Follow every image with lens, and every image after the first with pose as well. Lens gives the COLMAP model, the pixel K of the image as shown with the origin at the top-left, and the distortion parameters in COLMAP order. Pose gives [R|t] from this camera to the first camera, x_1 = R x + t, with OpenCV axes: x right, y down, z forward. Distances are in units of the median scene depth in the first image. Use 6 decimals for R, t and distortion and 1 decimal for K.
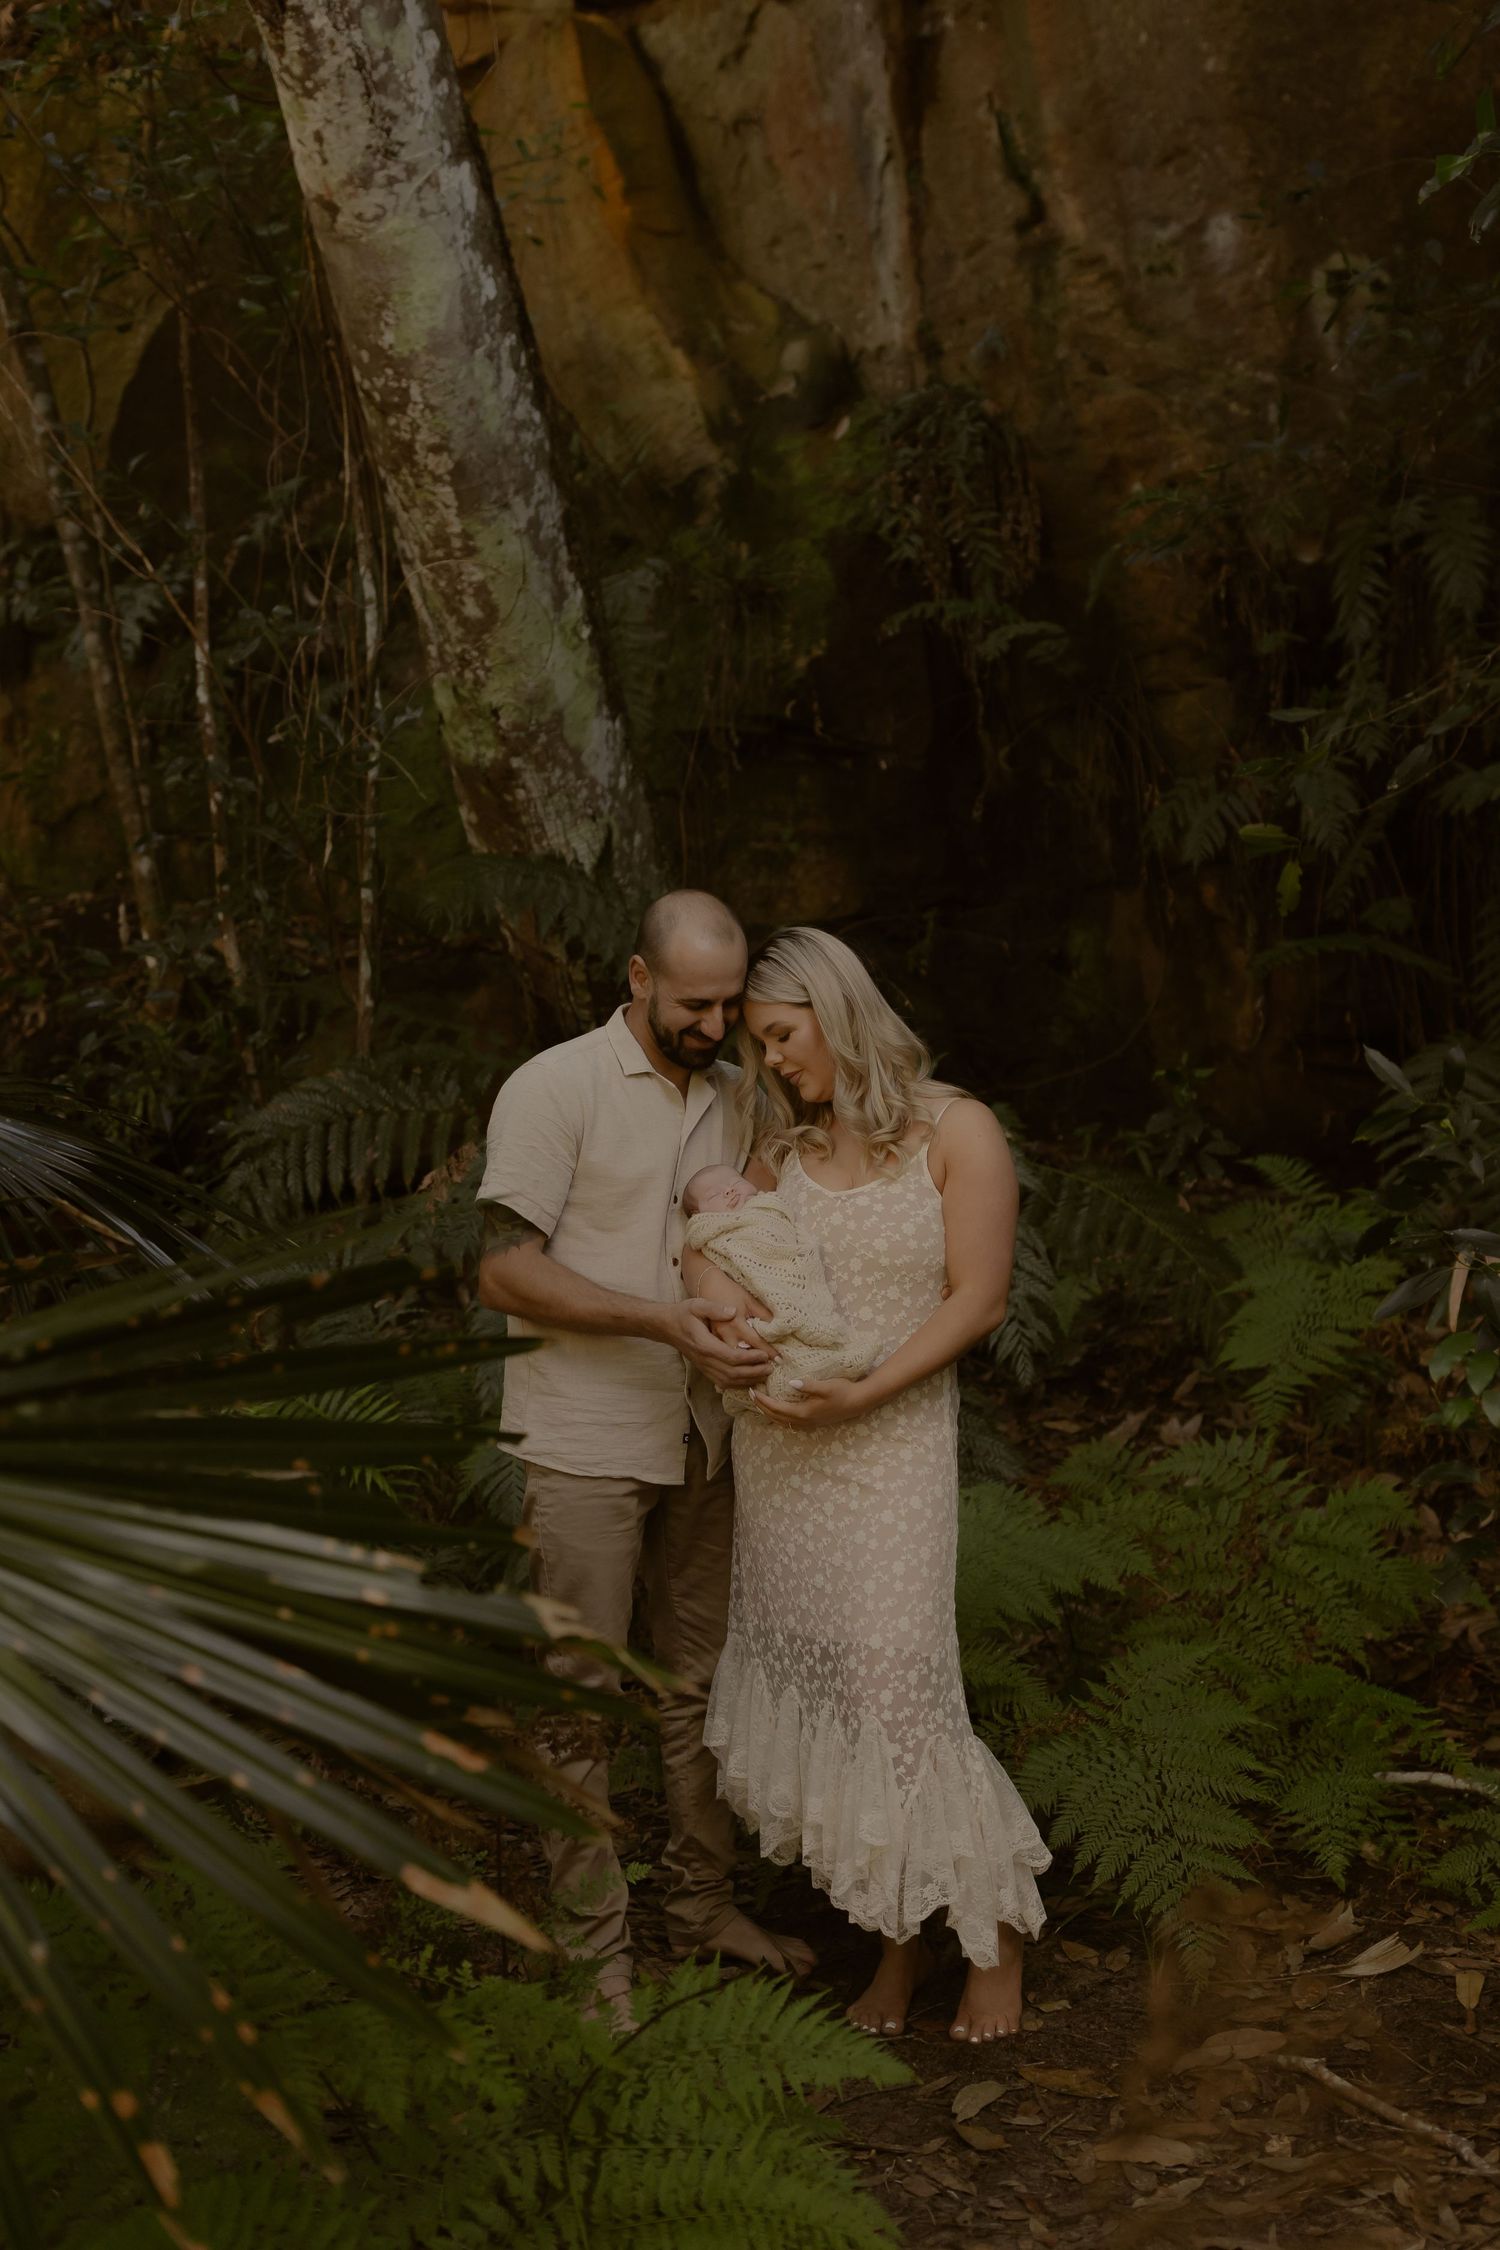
lens RADIAL K [[2446.4, 0, 856.4], [0, 2446.4, 958.0], [0, 0, 1]] dist [0.003626, -0.013941]
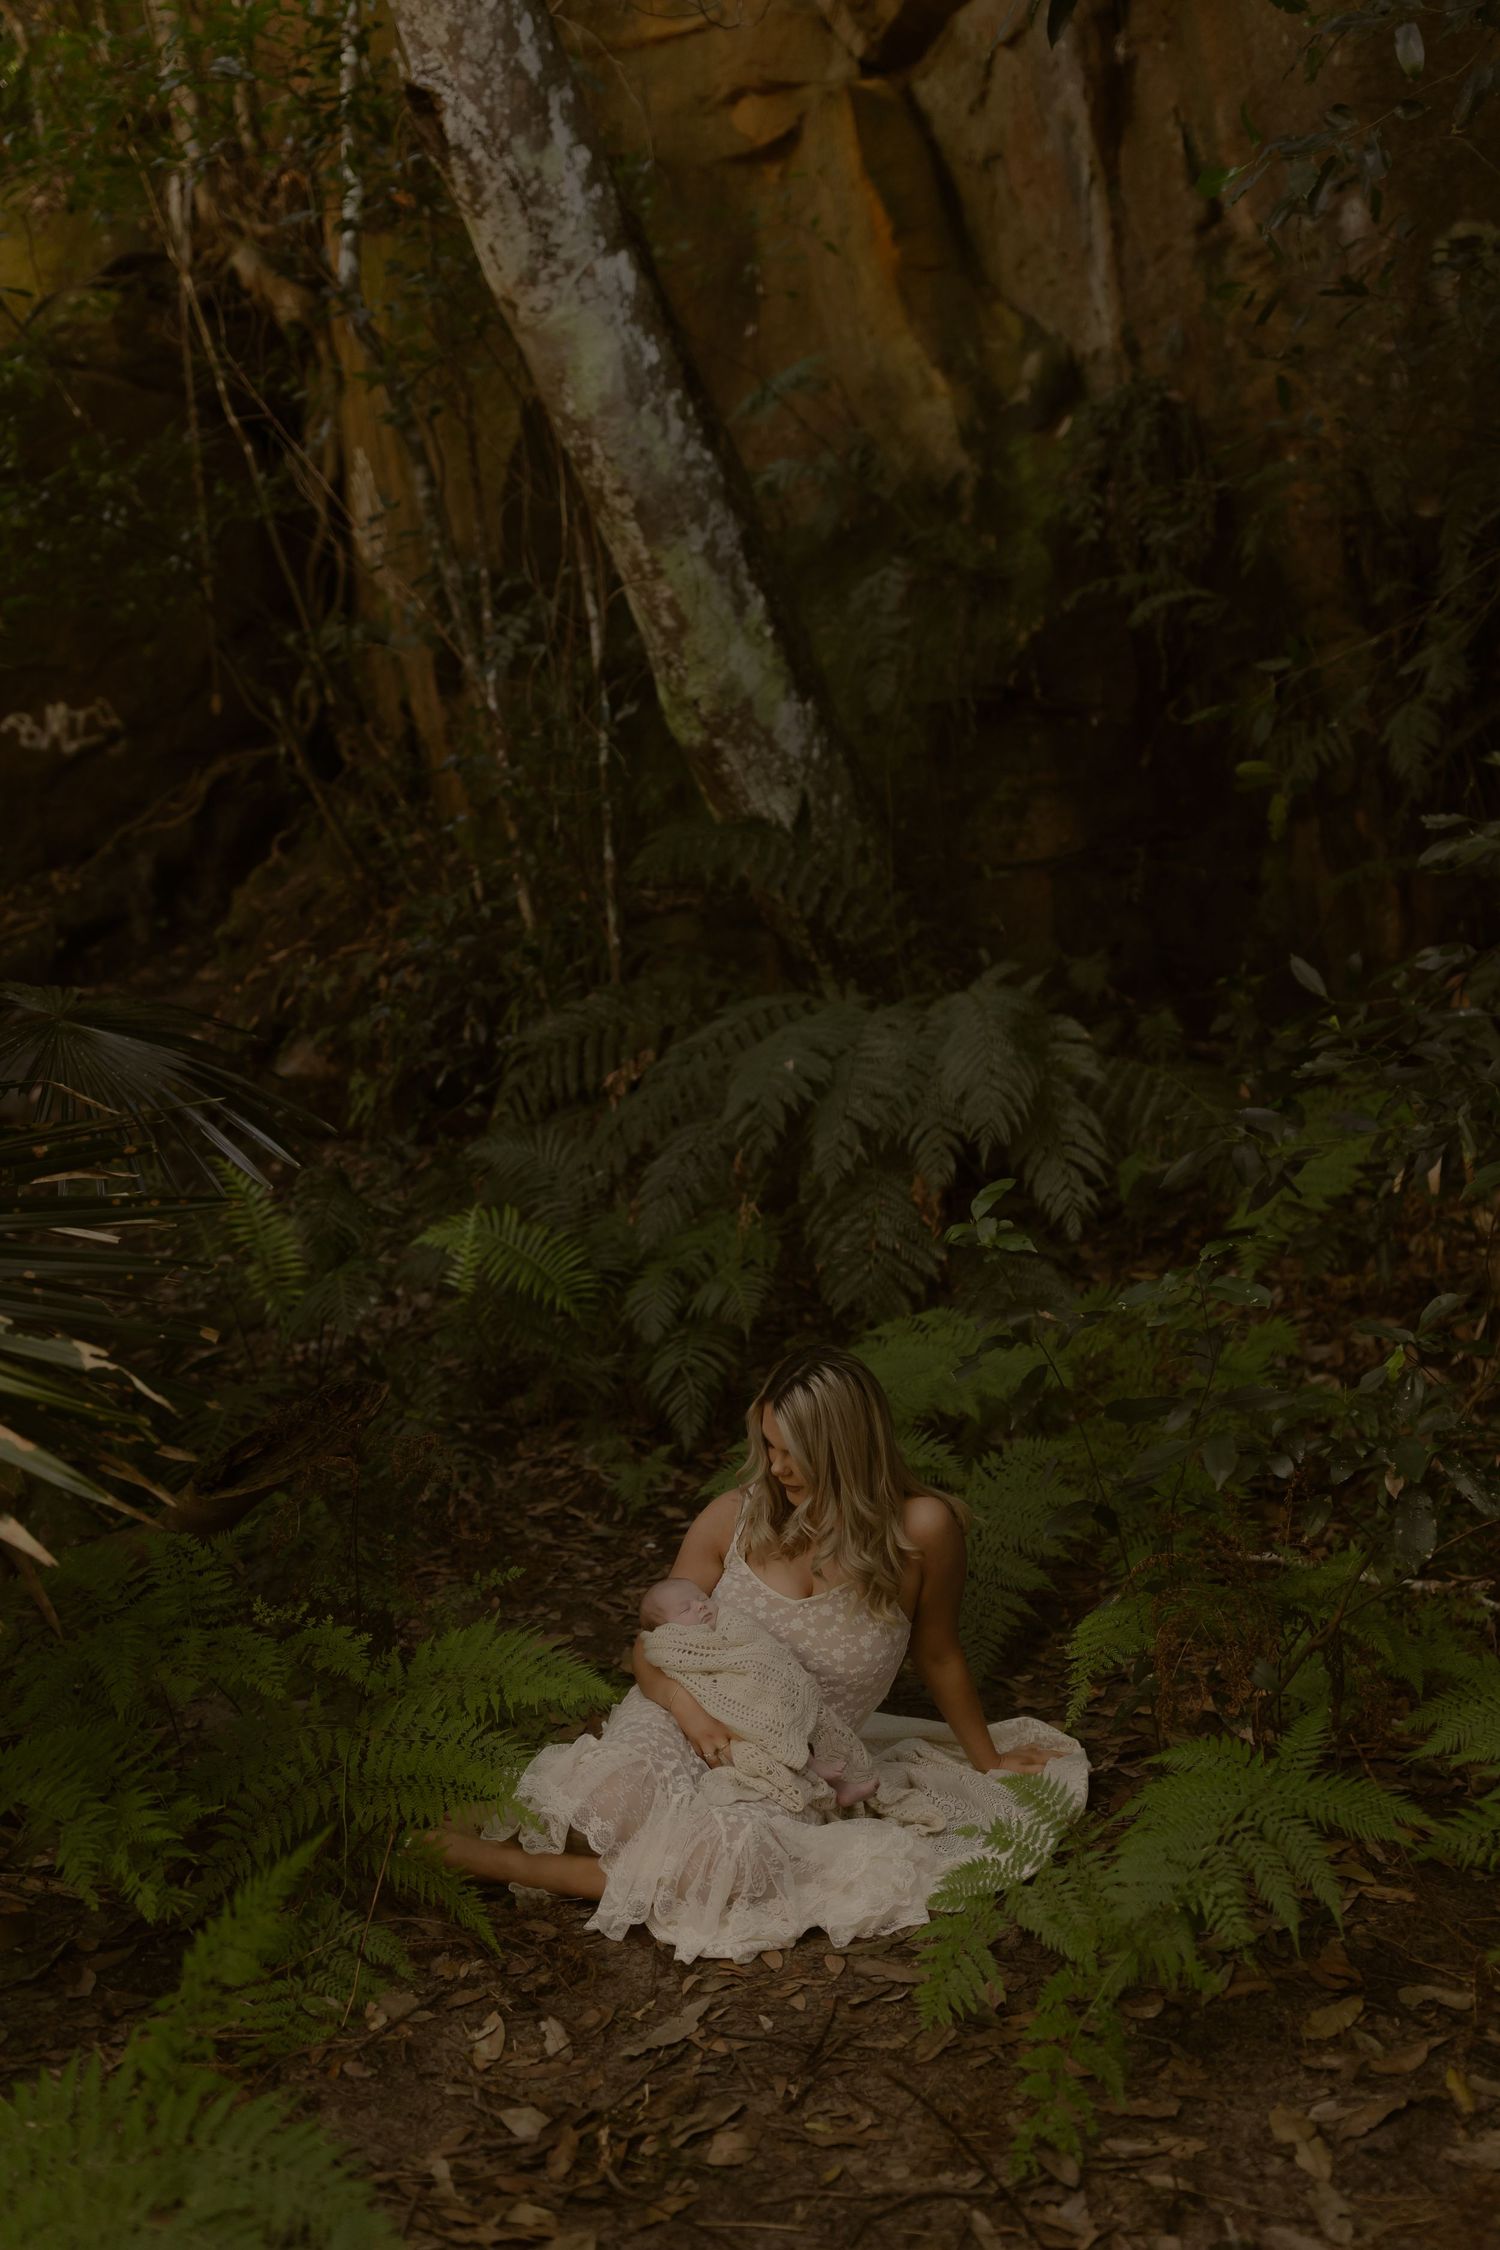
lens RADIAL K [[2088.2, 0, 729.4], [0, 2088.2, 1139.7], [0, 0, 1]] dist [-0.004417, -0.008078]
pose [[0.954616, -0.001922, -0.297835, 0.185910], [0.036726, 0.993107, 0.111307, 0.002452], [0.295568, -0.117194, 0.948106, -0.025654]]
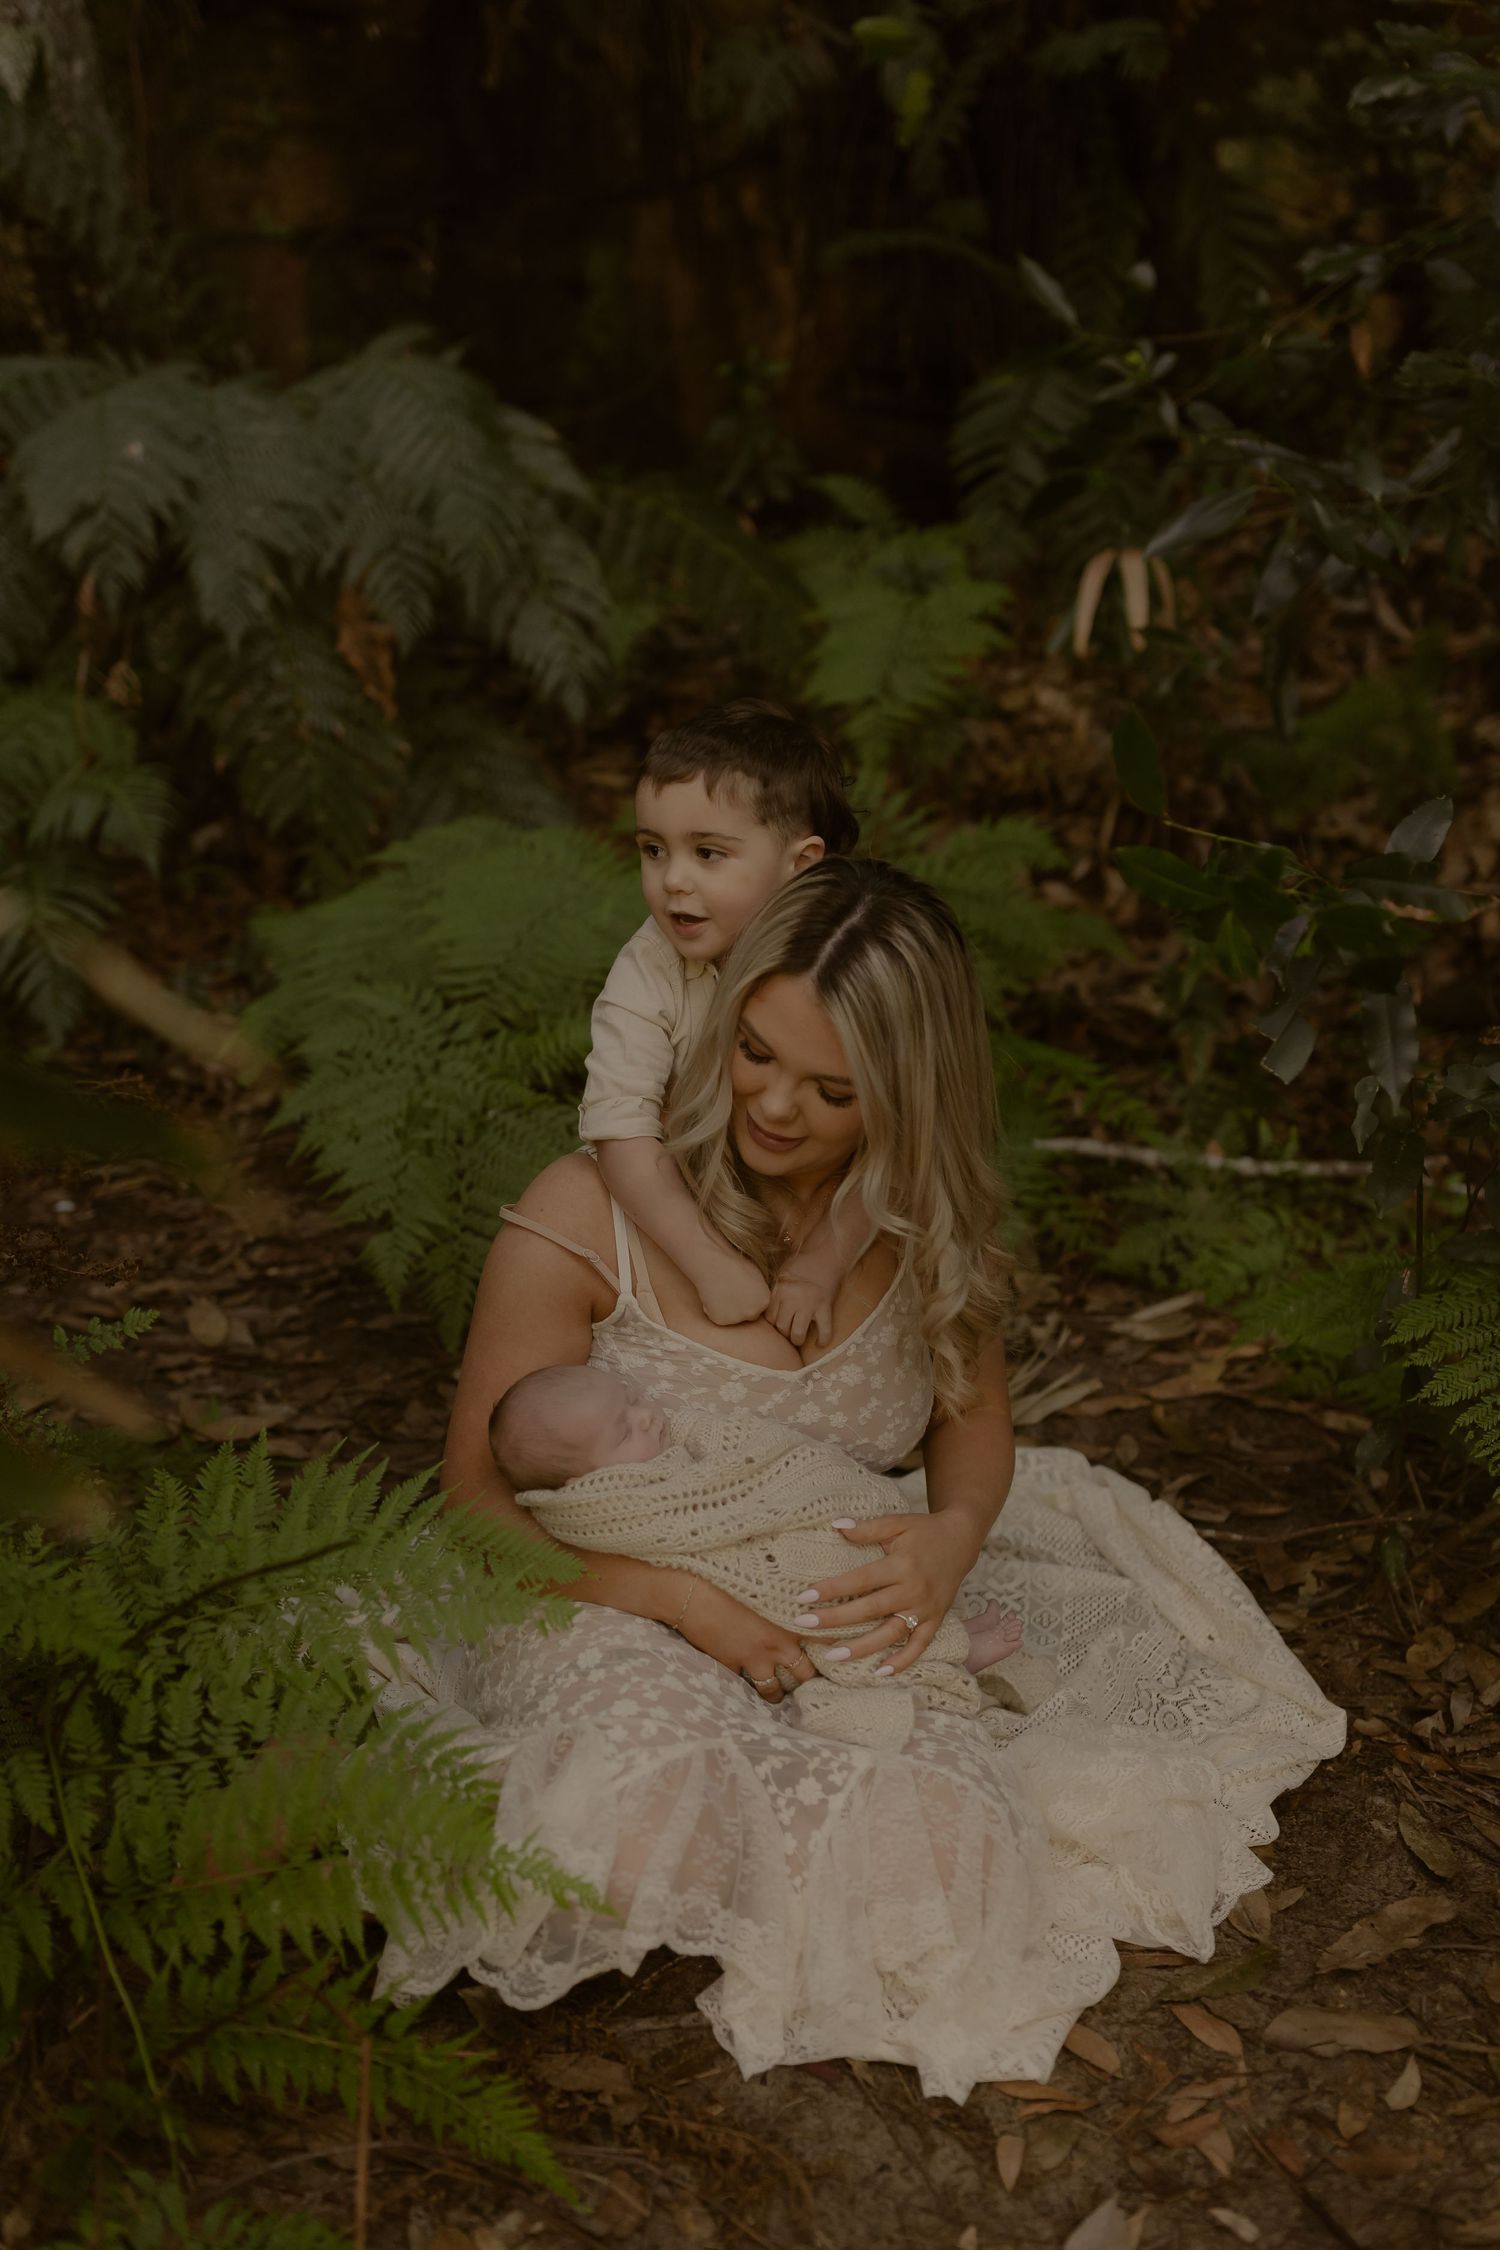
lens RADIAL K [[2141.6, 0, 742.3], [0, 2141.6, 1131.1], [0, 0, 1]] dist [-0.002041, 0.006149]
pose [[0.982037, -0.028930, 0.186459, -0.017259], [-0.032063, 0.948221, 0.315988, 0.059868], [-0.185946, -0.316291, 0.930260, 0.202565]]
